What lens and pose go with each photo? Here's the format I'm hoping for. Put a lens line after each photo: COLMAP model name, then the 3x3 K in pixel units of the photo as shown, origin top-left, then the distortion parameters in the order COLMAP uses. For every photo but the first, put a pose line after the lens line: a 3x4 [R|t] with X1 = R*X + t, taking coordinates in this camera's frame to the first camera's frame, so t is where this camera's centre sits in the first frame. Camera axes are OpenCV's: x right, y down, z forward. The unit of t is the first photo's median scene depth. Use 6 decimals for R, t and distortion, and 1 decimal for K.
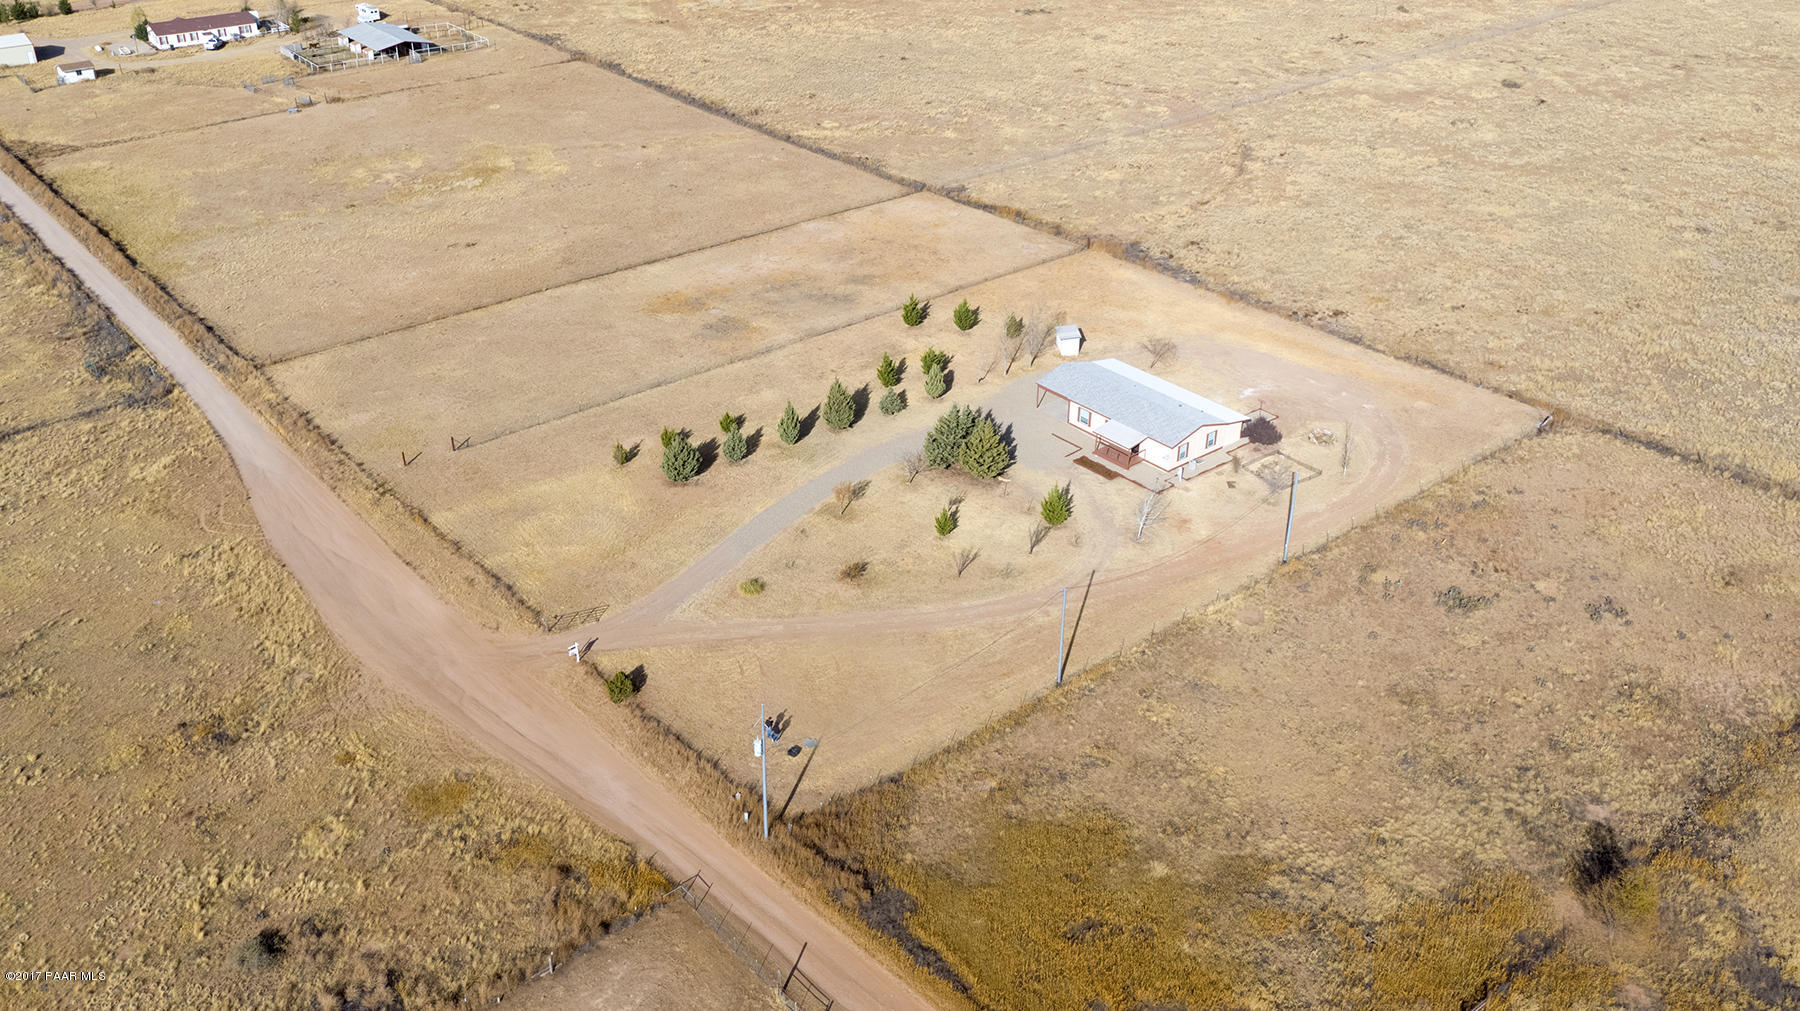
lens RADIAL K [[1552.0, 0, 891.2], [0, 1552.0, 503.1], [0, 0, 1]] dist [0.000801, 0.004252]
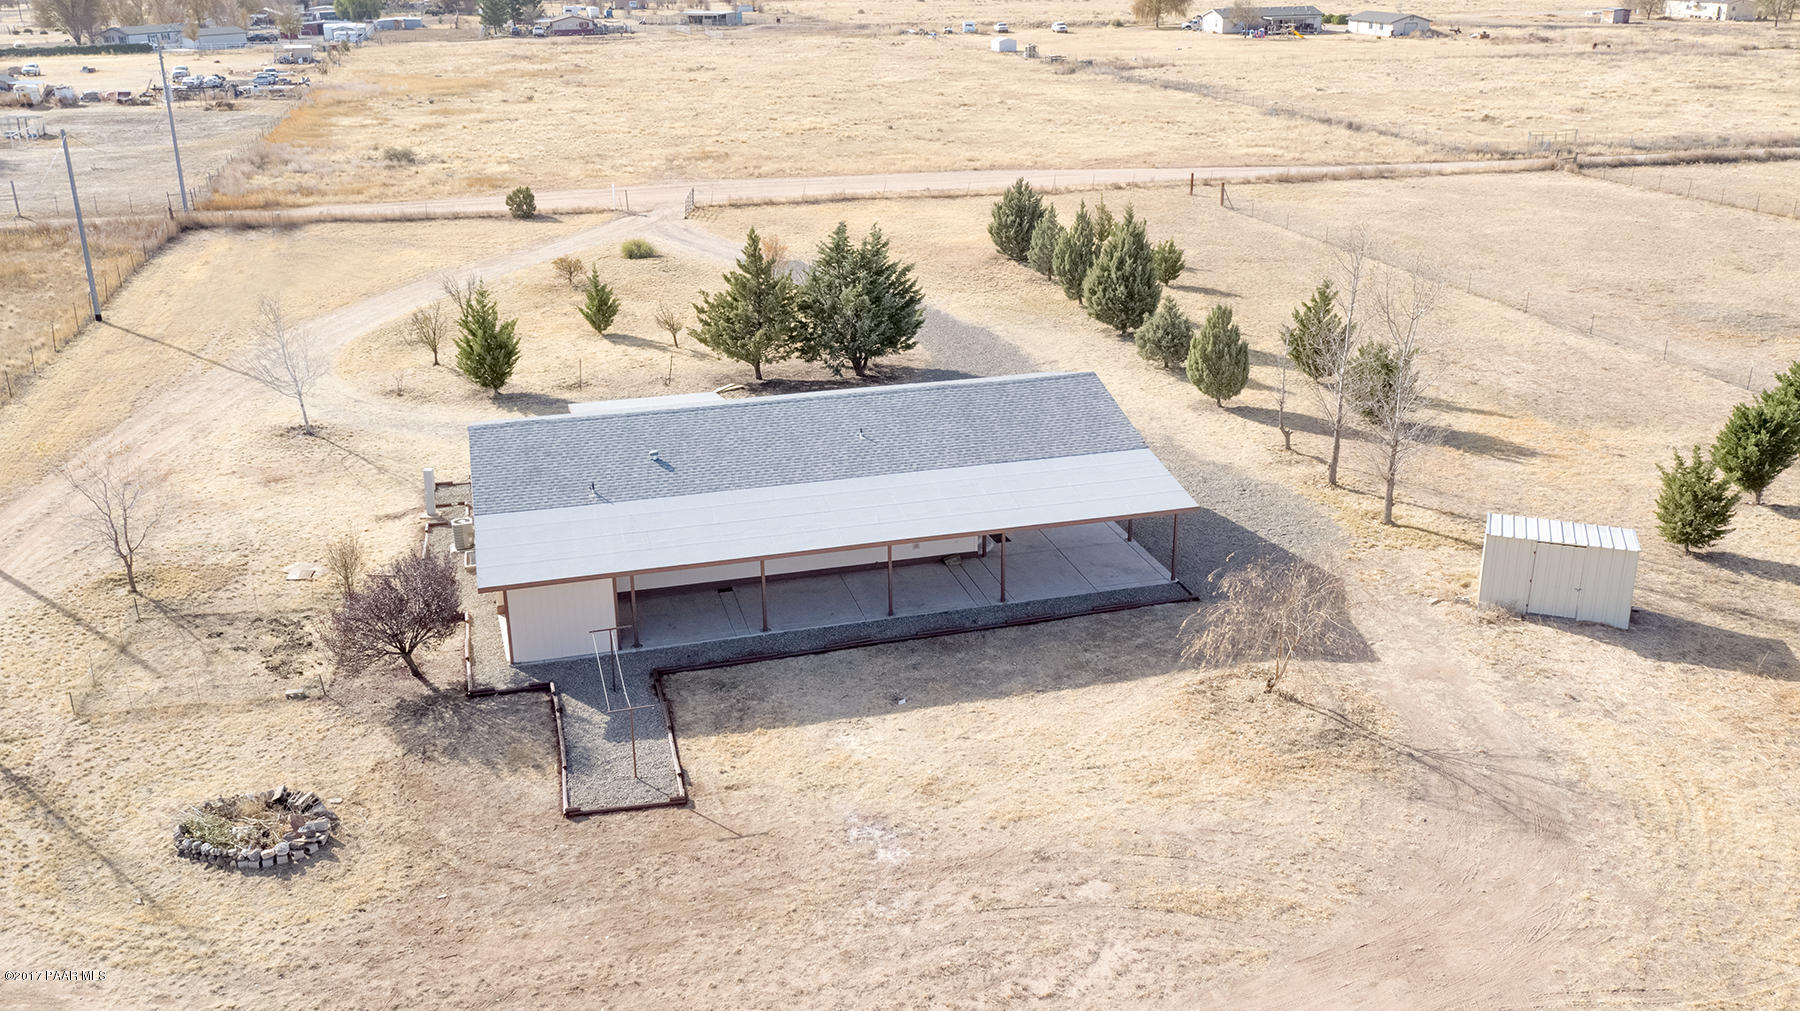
lens RADIAL K [[1552.0, 0, 891.2], [0, 1552.0, 503.1], [0, 0, 1]] dist [0.000801, 0.004252]
pose [[-0.422776, 0.312494, -0.850651, 0.372057], [-0.439193, 0.750414, 0.493952, -0.193715], [0.792698, 0.582431, -0.180012, 1.000476]]
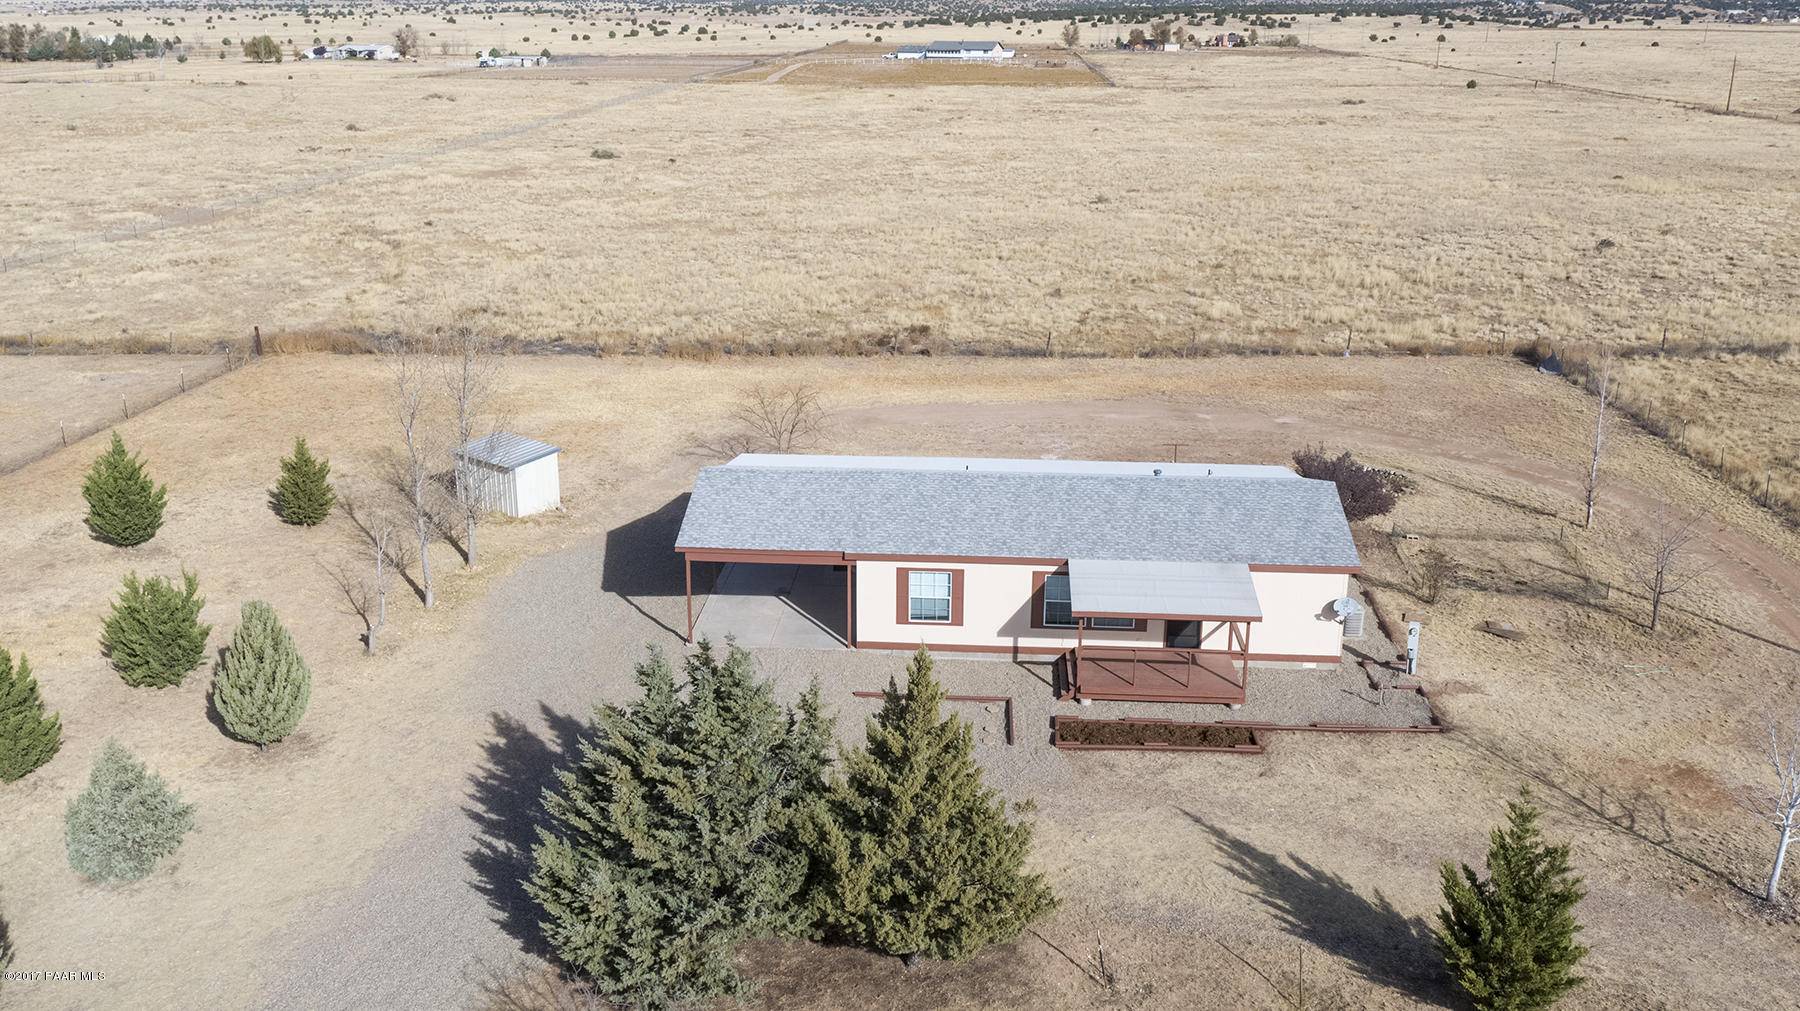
lens RADIAL K [[1552.0, 0, 891.2], [0, 1552.0, 503.1], [0, 0, 1]] dist [0.000801, 0.004252]
pose [[0.690048, -0.221878, 0.688915, -0.060262], [0.359021, 0.931423, -0.059630, -0.053075], [-0.628440, 0.288482, 0.722386, 0.745824]]
